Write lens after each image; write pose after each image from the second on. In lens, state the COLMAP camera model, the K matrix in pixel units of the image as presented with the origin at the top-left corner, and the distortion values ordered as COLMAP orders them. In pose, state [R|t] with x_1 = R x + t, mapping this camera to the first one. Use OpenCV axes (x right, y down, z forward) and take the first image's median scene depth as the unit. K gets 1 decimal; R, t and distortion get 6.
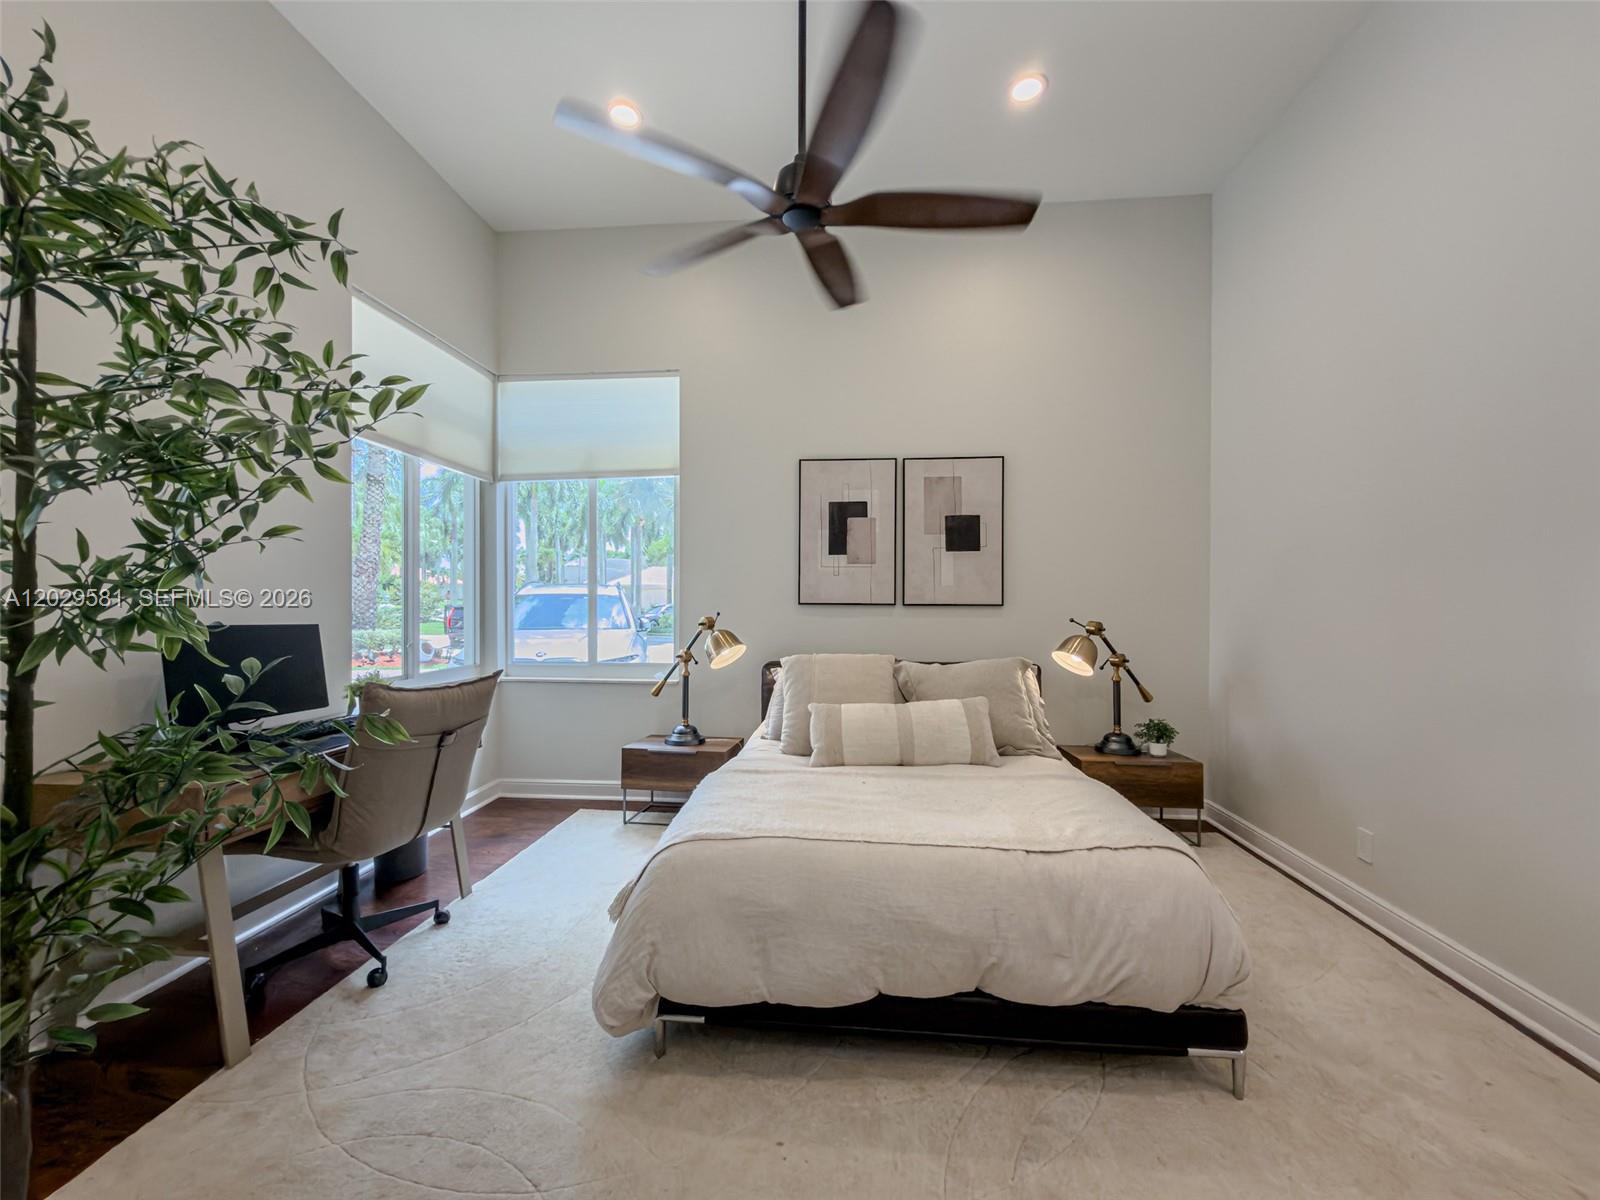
lens RADIAL K [[636.3, 0, 796.8], [0, 636.3, 605.8], [0, 0, 1]] dist [-0.002846, -0.000333]
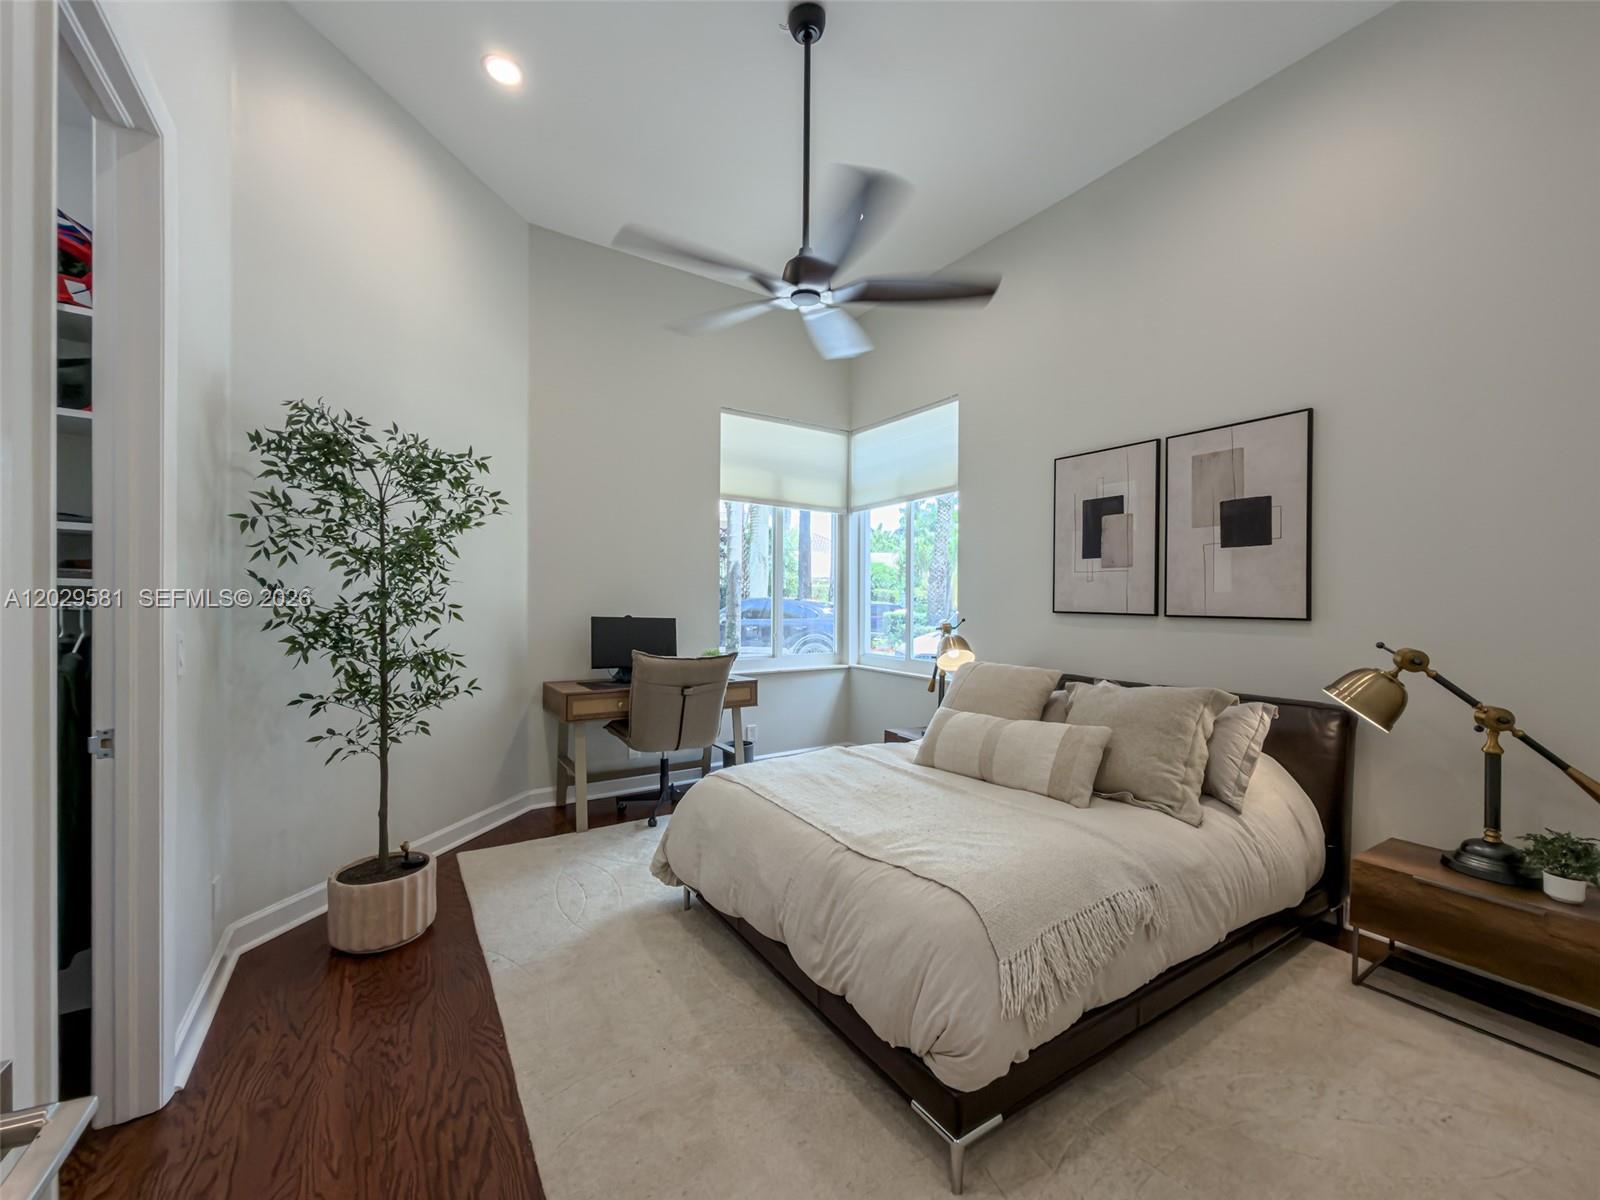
lens RADIAL K [[636.3, 0, 795.0], [0, 636.3, 597.4], [0, 0, 1]] dist [-0.002846, -0.000333]
pose [[0.622404, 0.002953, -0.782691, 0.517293], [-0.014479, 0.999865, -0.007742, -0.011635], [0.782562, 0.016152, 0.622363, 0.116017]]
